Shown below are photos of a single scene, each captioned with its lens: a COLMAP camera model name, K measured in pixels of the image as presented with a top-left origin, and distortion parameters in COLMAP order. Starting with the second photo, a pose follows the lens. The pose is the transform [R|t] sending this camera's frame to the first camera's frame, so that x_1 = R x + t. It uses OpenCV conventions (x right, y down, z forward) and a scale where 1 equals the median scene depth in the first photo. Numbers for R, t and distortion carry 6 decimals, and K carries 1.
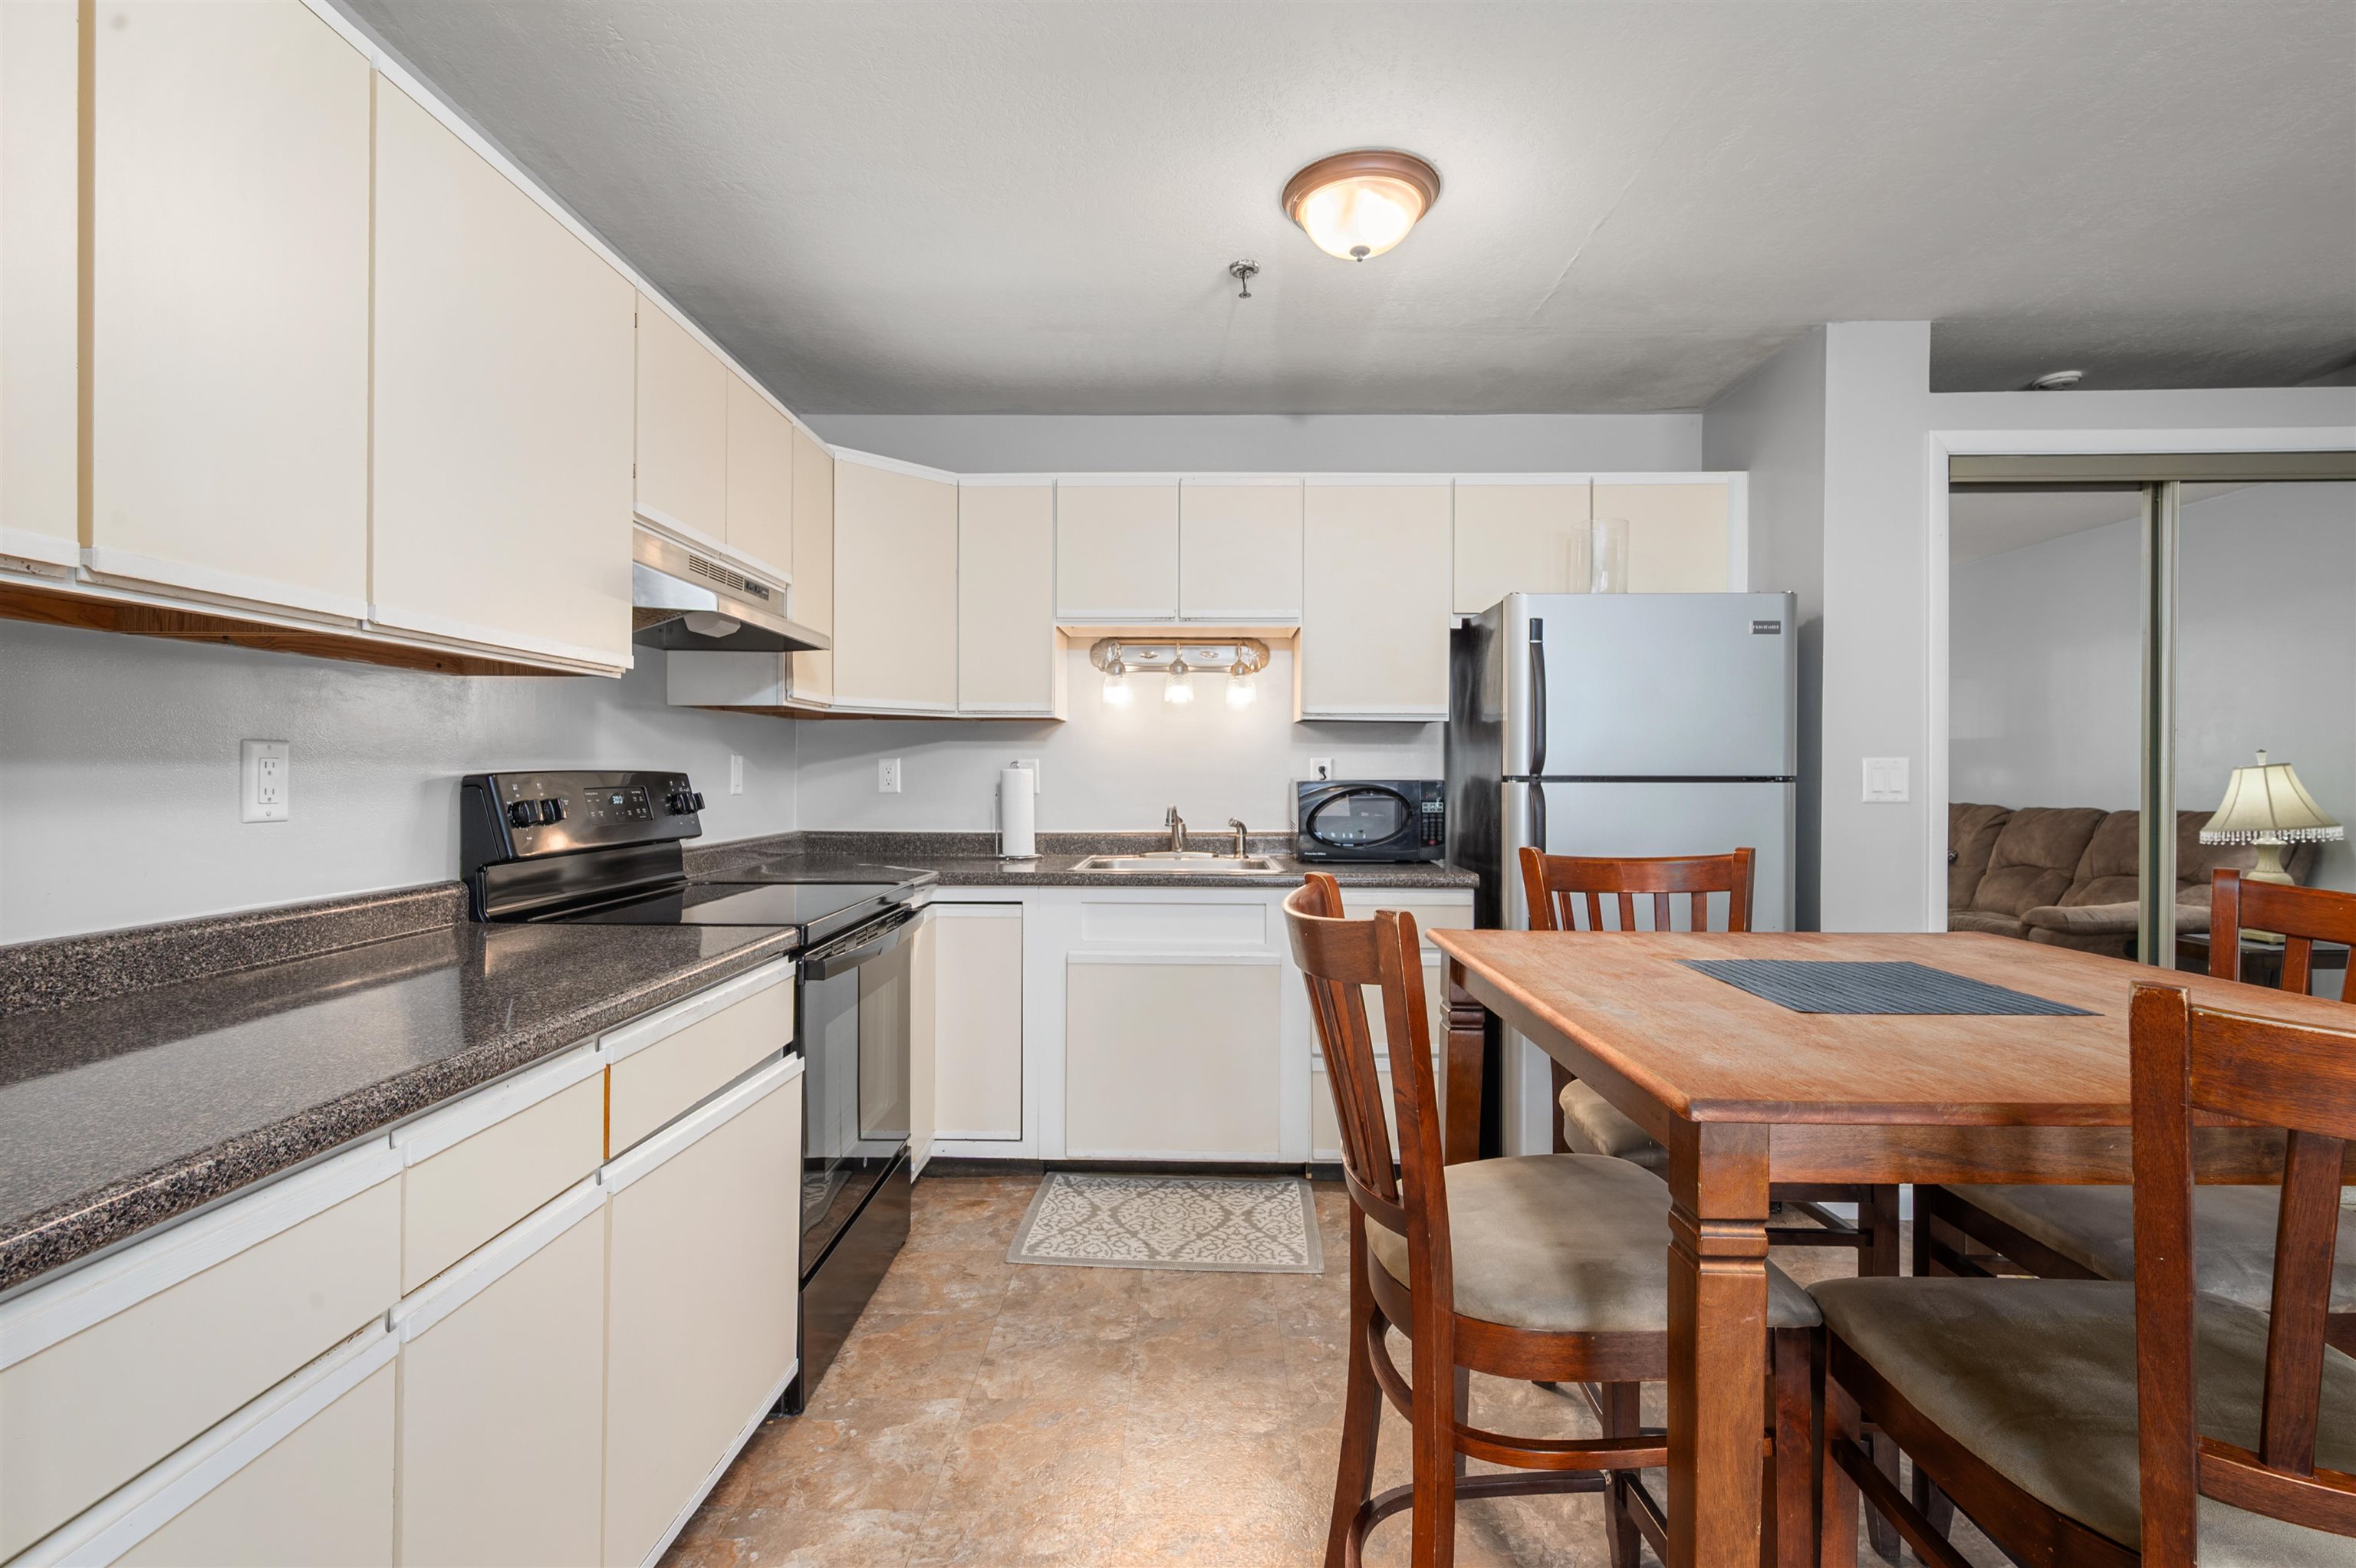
lens RADIAL K [[1064.9, 0, 1174.4], [0, 1064.9, 774.2], [0, 0, 1]] dist [0.001665, 0.000931]
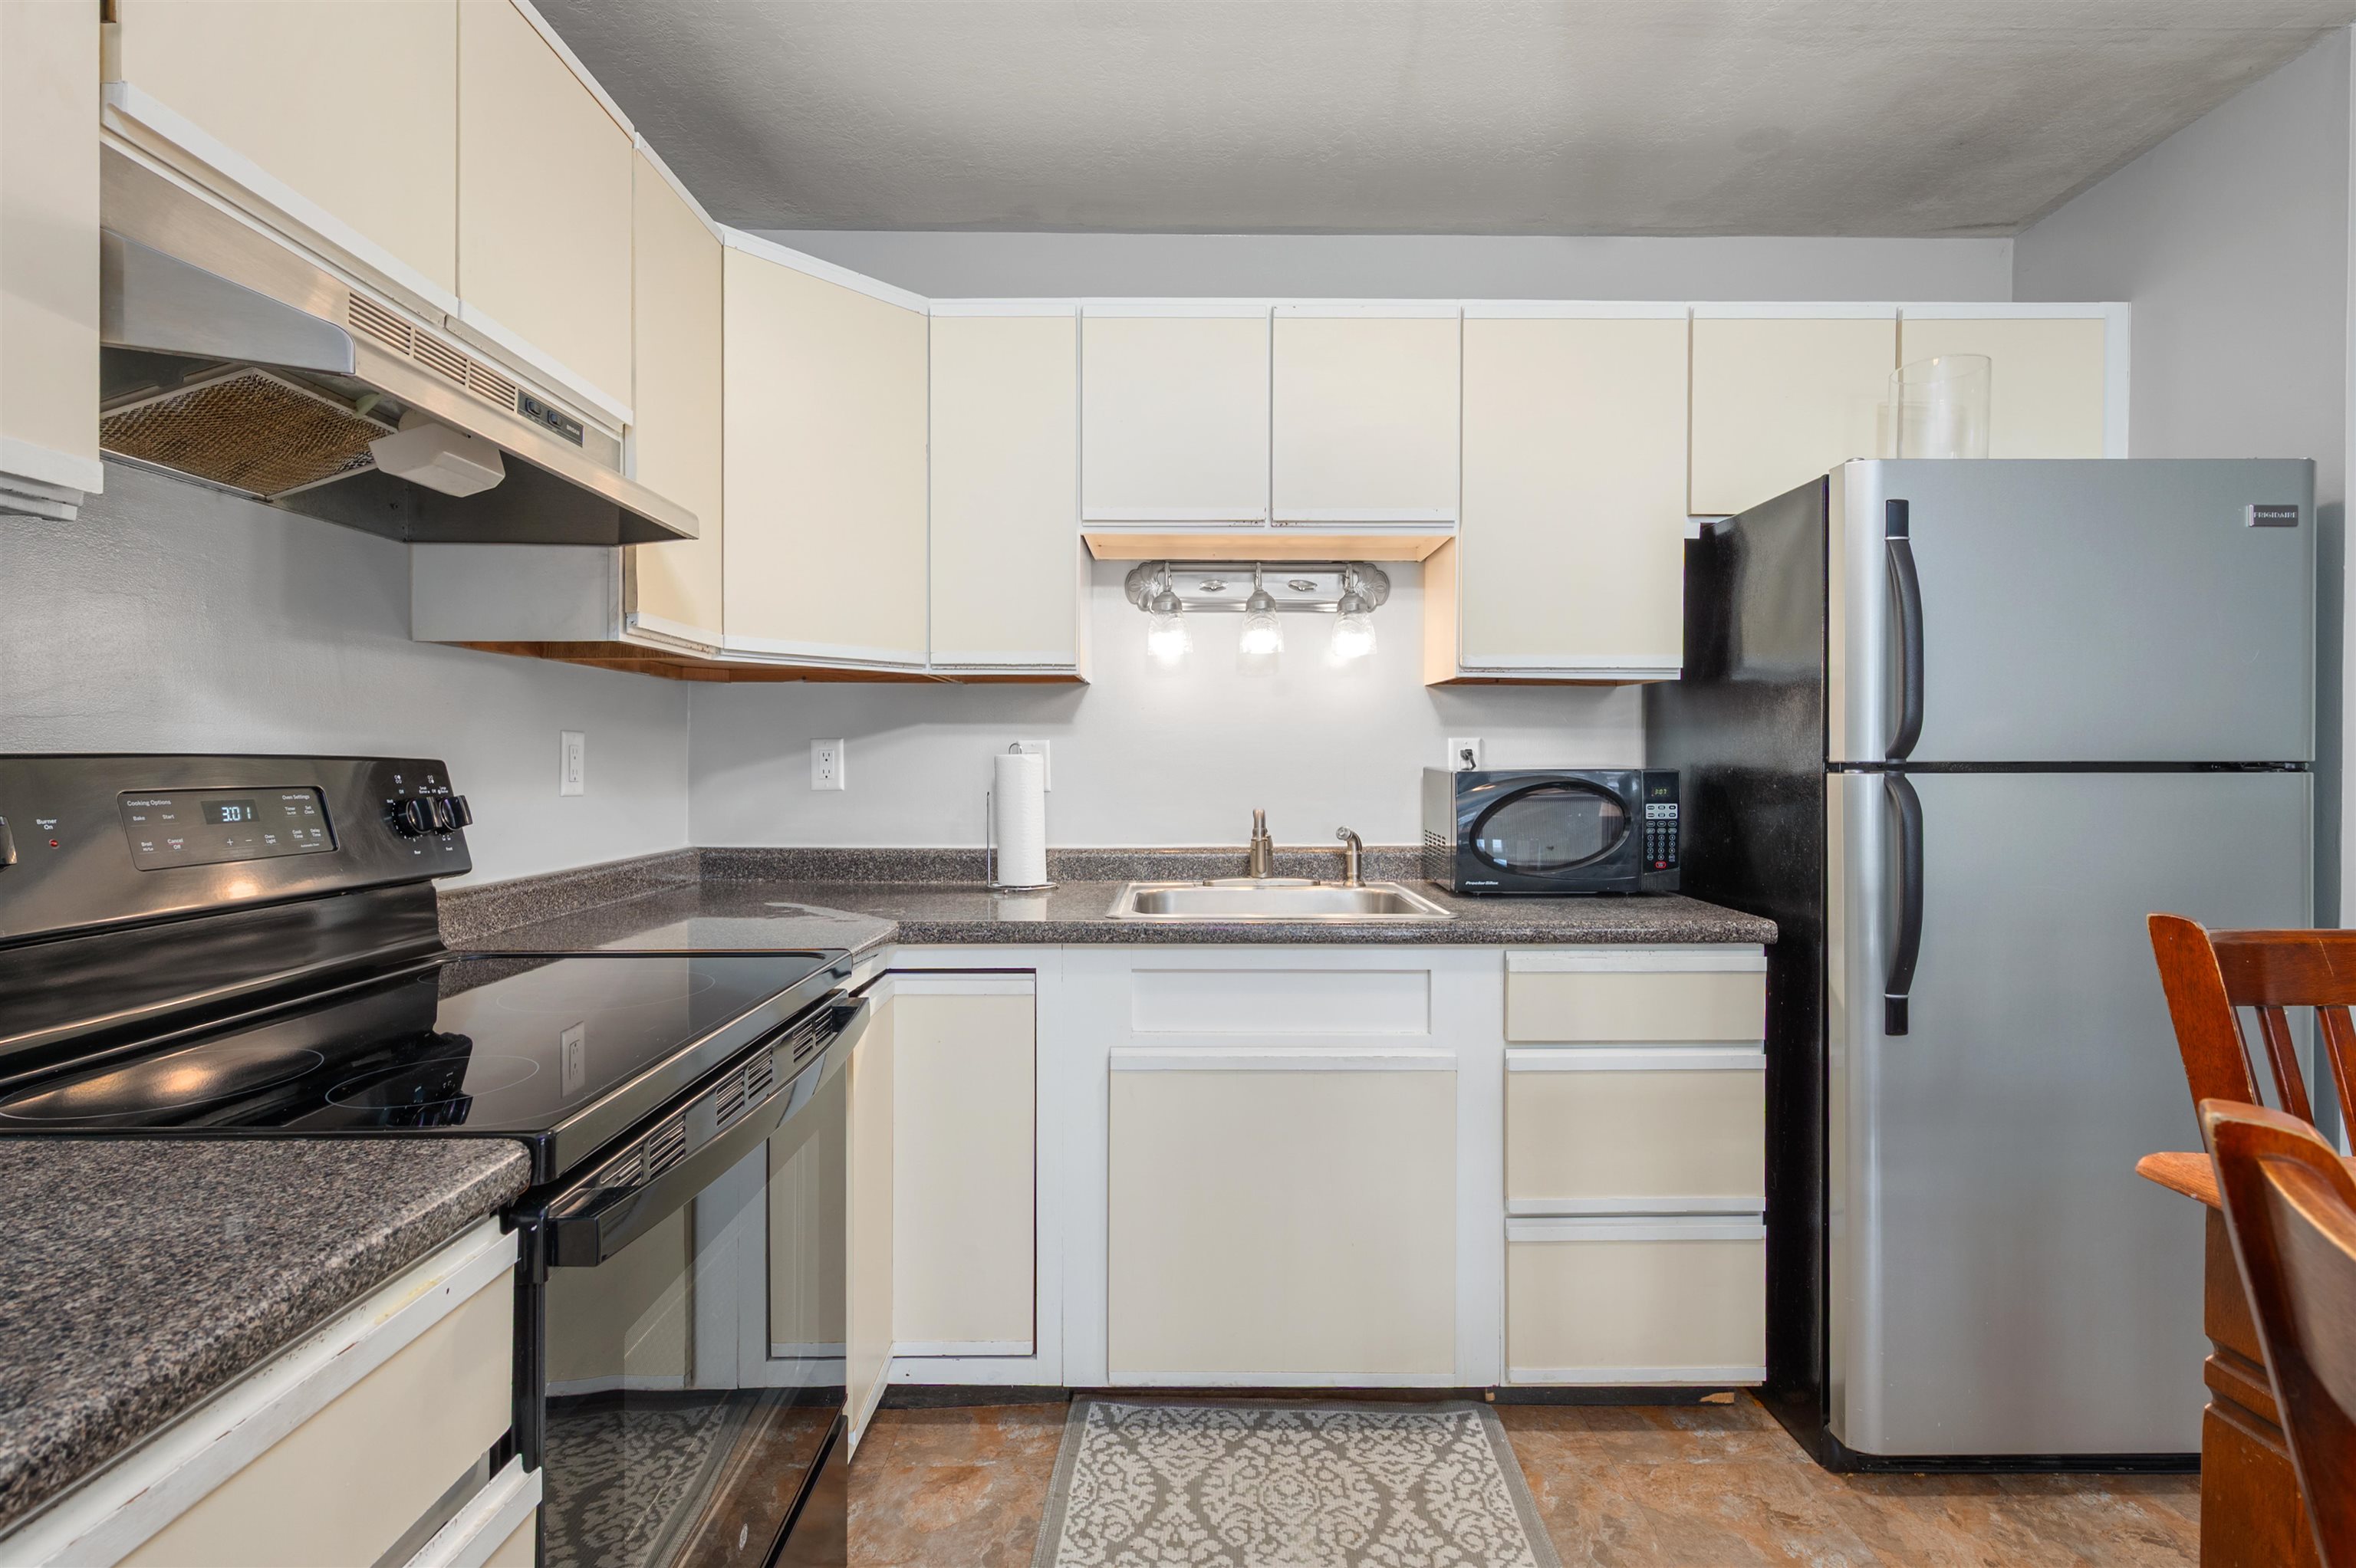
lens RADIAL K [[1064.9, 0, 1181.7], [0, 1064.9, 763.7], [0, 0, 1]] dist [0.001665, 0.000931]
pose [[0.999524, -0.001916, 0.030789, -0.080438], [0.001908, 0.999998, 0.000296, 0.001311], [-0.030789, -0.000237, 0.999526, 0.399320]]
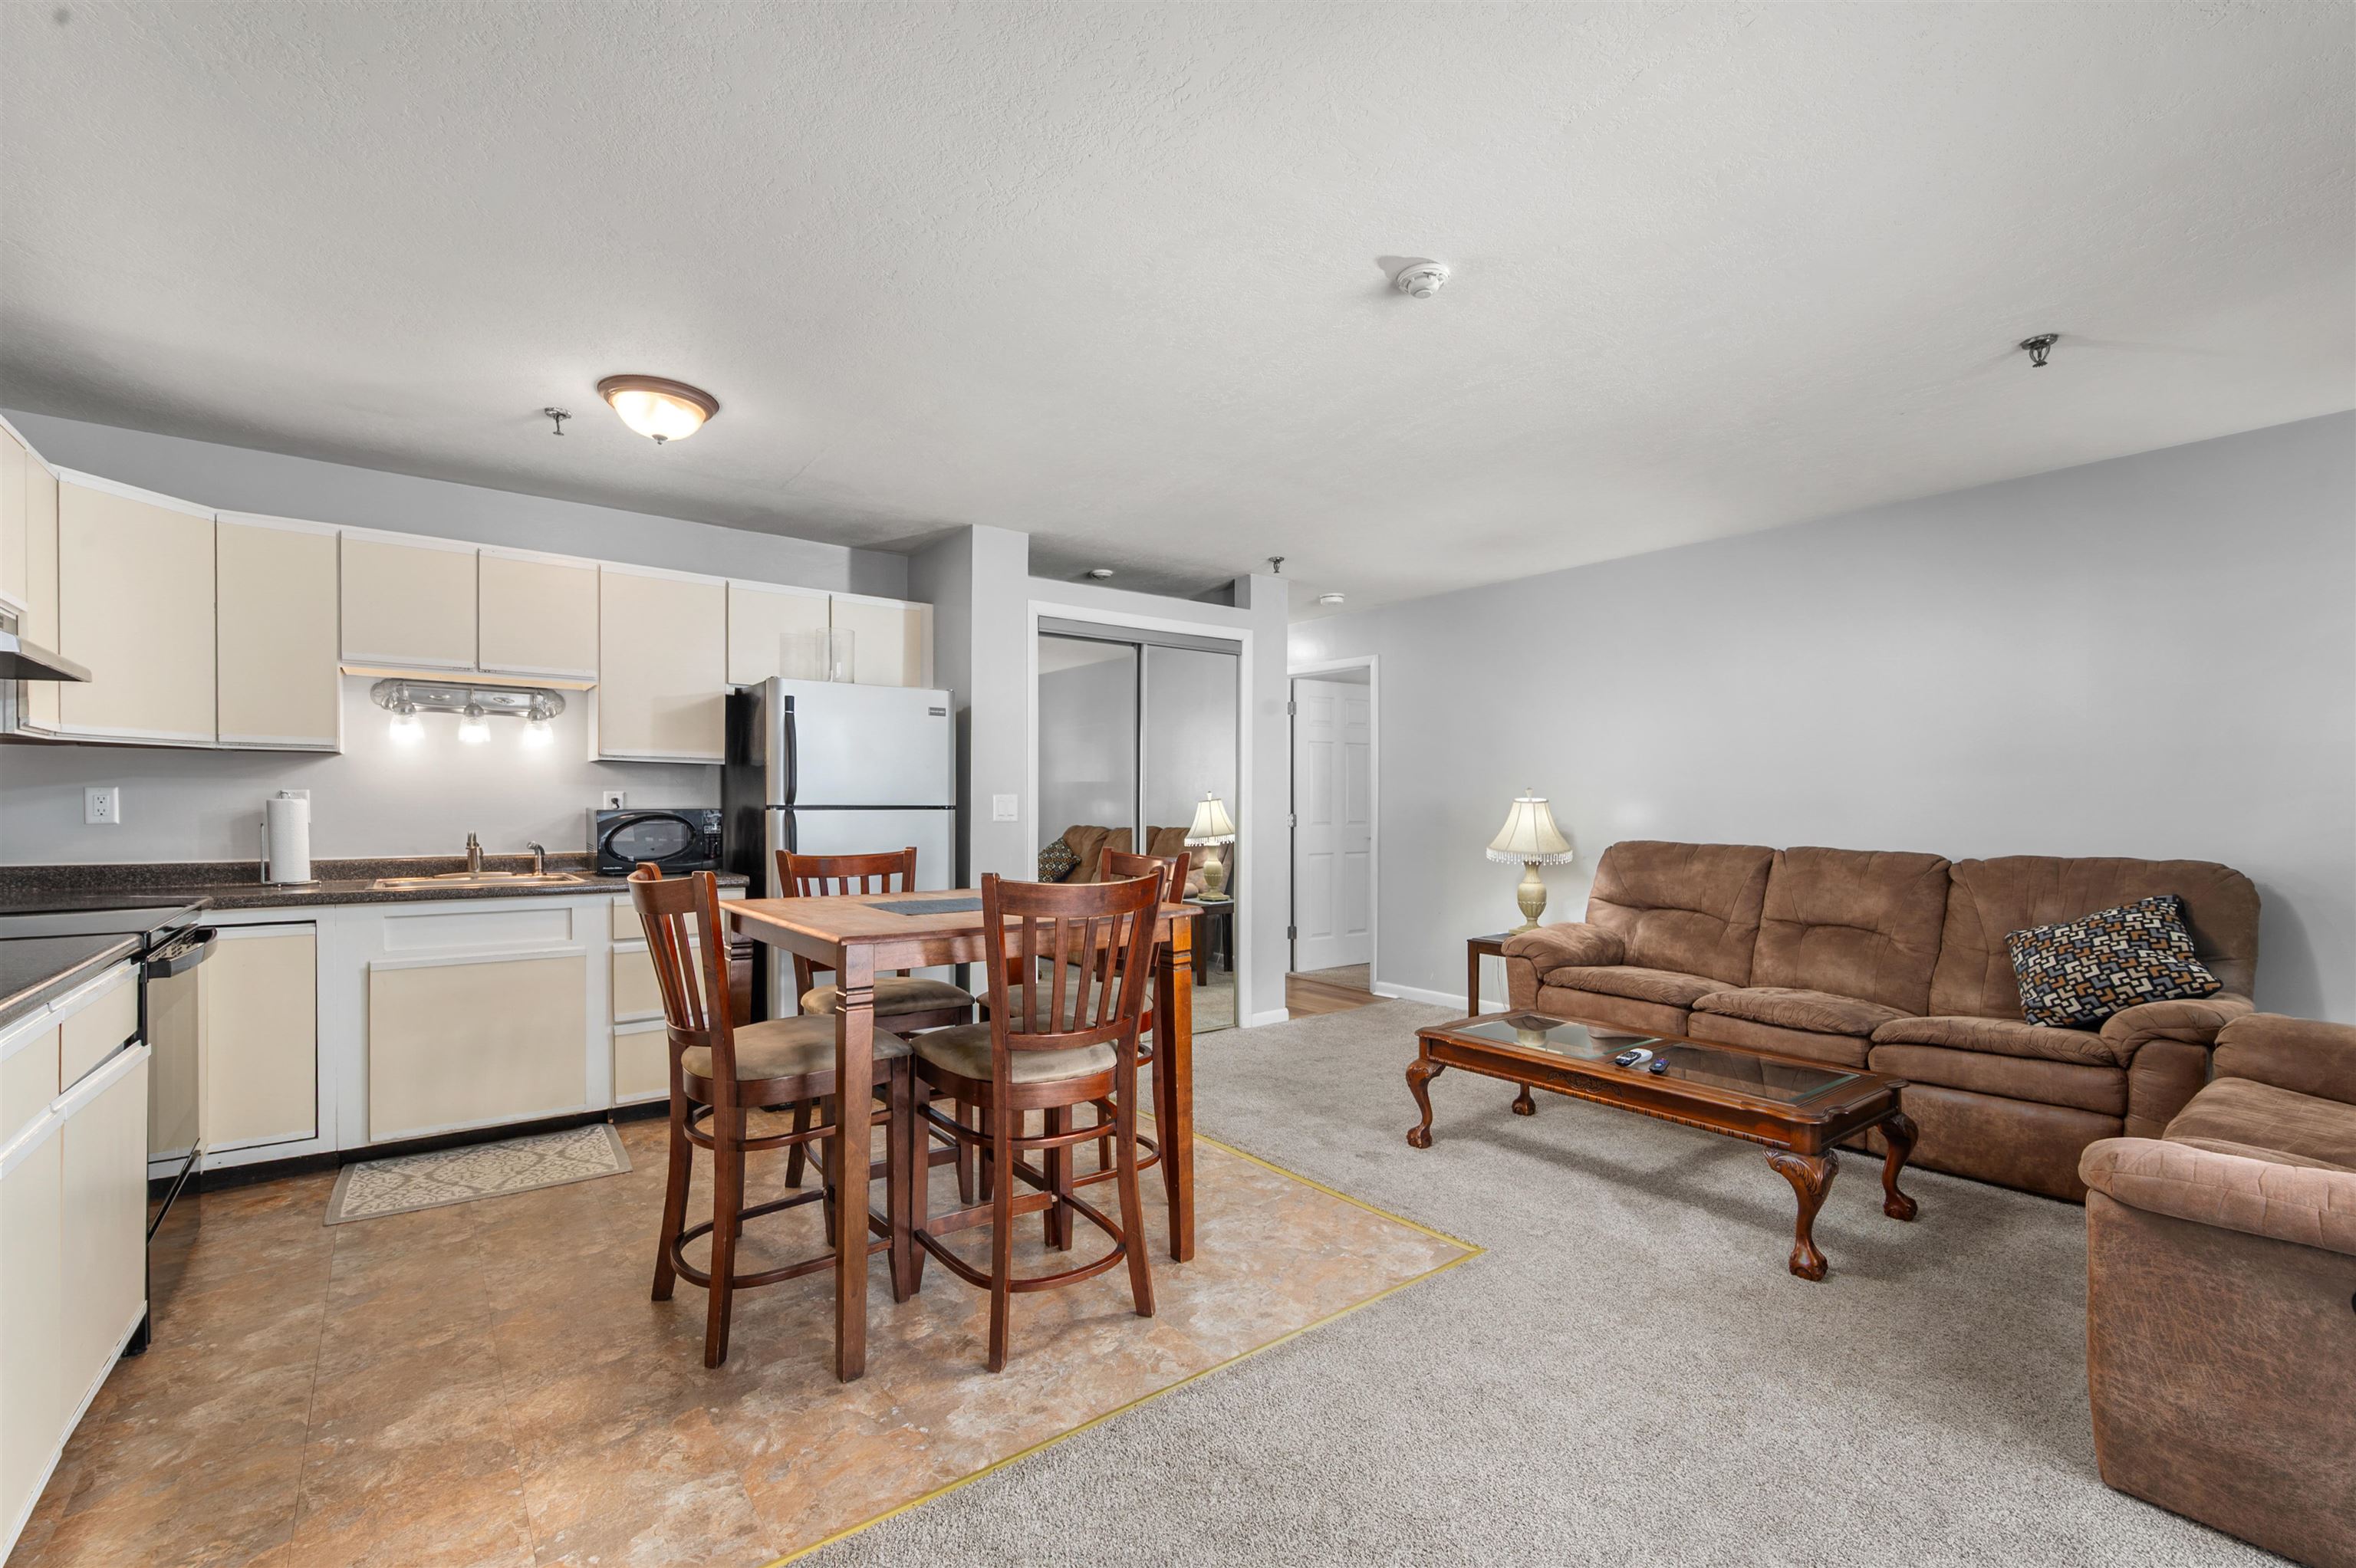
lens RADIAL K [[1017.8, 0, 1170.4], [0, 1017.8, 821.3], [0, 0, 1]] dist [-0.000109, 0.000691]
pose [[0.782831, -0.008722, 0.622173, -0.110476], [0.000117, 0.999904, 0.013871, 0.003804], [-0.622234, -0.010786, 0.782757, -0.383647]]
